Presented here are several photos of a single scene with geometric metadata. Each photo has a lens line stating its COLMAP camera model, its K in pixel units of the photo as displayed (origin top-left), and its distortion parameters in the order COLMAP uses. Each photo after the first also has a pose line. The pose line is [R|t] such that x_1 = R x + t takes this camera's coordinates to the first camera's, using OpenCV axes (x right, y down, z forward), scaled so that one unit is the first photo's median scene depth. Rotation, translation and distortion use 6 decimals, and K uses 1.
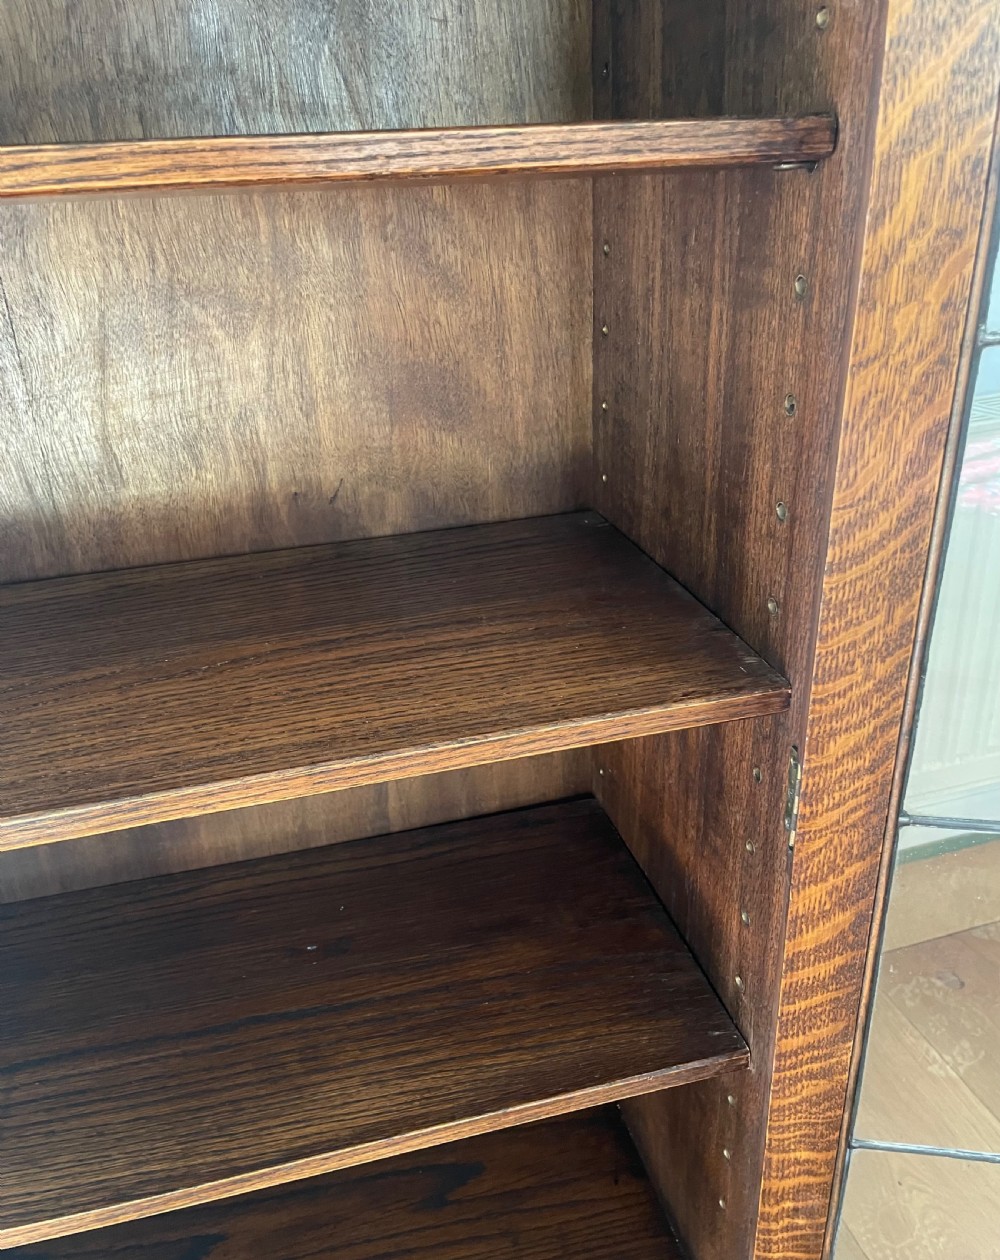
lens RADIAL K [[1023.1, 0, 507.1], [0, 1023.1, 669.5], [0, 0, 1]] dist [0.103556, -0.153284]
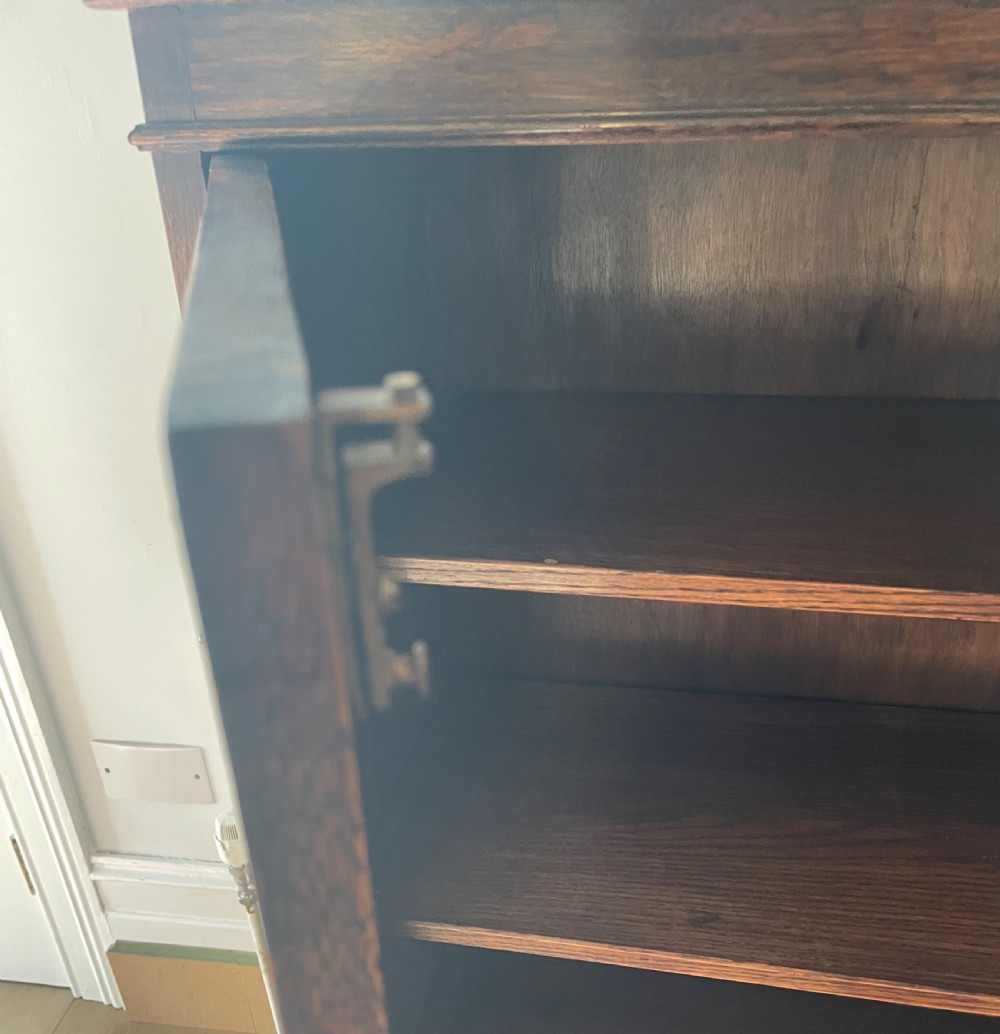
lens RADIAL K [[1022.1, 0, 499.9], [0, 1022.1, 687.3], [0, 0, 1]] dist [0.068710, -0.096074]
pose [[0.899698, 0.245795, -0.360734, -0.395532], [-0.199350, 0.966548, 0.161386, -0.266727], [0.388334, -0.073286, 0.918600, -0.323169]]
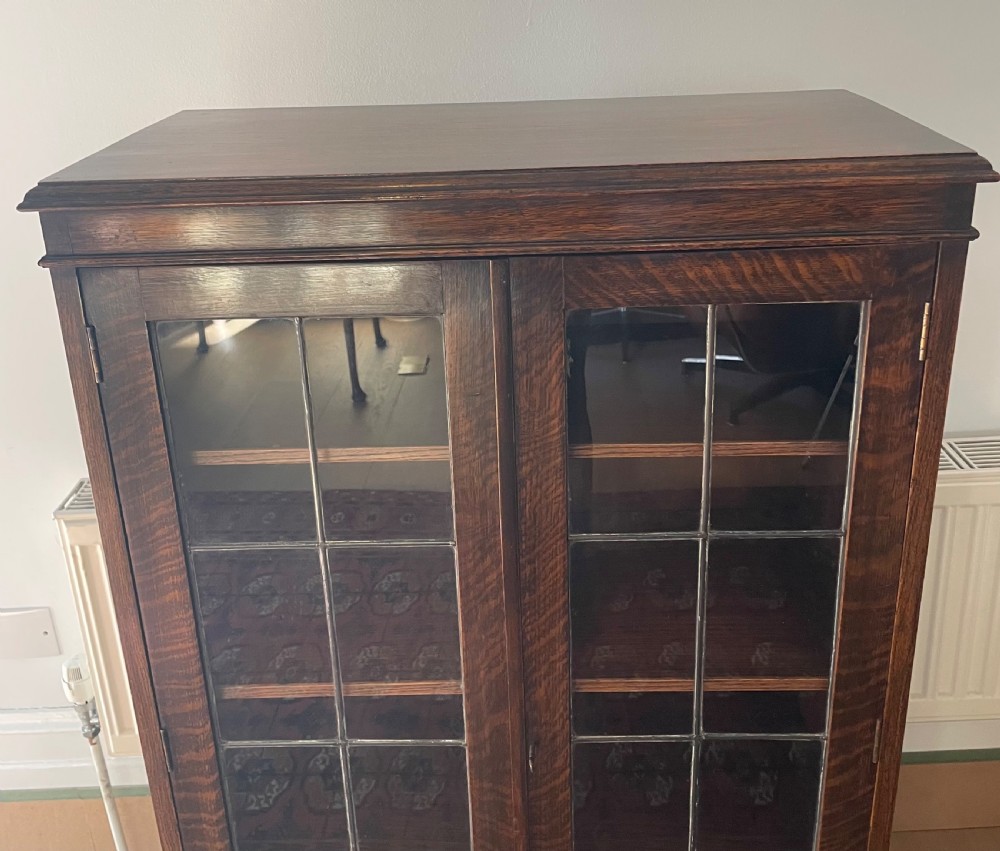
lens RADIAL K [[1001.5, 0, 497.4], [0, 1001.5, 314.7], [0, 0, 1]] dist [0.097484, -0.137023]
pose [[0.961220, 0.101527, -0.256415, 0.010598], [-0.125781, 0.988828, -0.079989, -0.358247], [0.245429, 0.109139, 0.963251, -0.935617]]
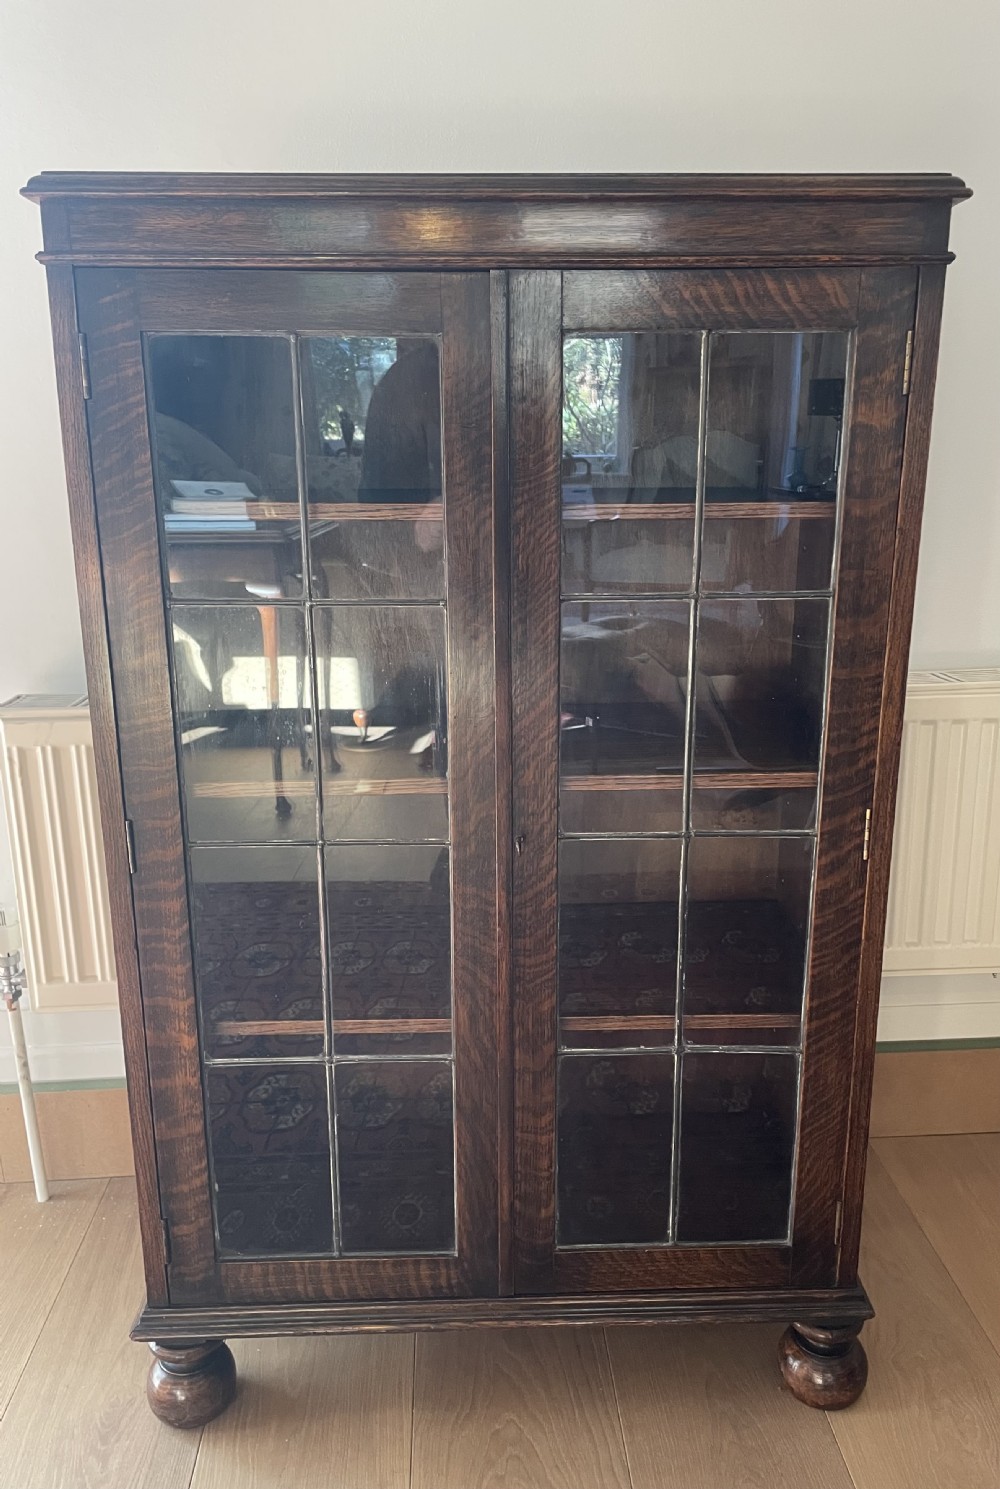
lens RADIAL K [[1176.3, 0, 526.0], [0, 1176.3, 752.3], [0, 0, 1]] dist [0.098304, -0.131363]
pose [[0.974089, 0.096587, -0.204505, 0.091866], [-0.133900, 0.975006, -0.177296, 0.396513], [0.182269, 0.200085, 0.962676, -1.070717]]
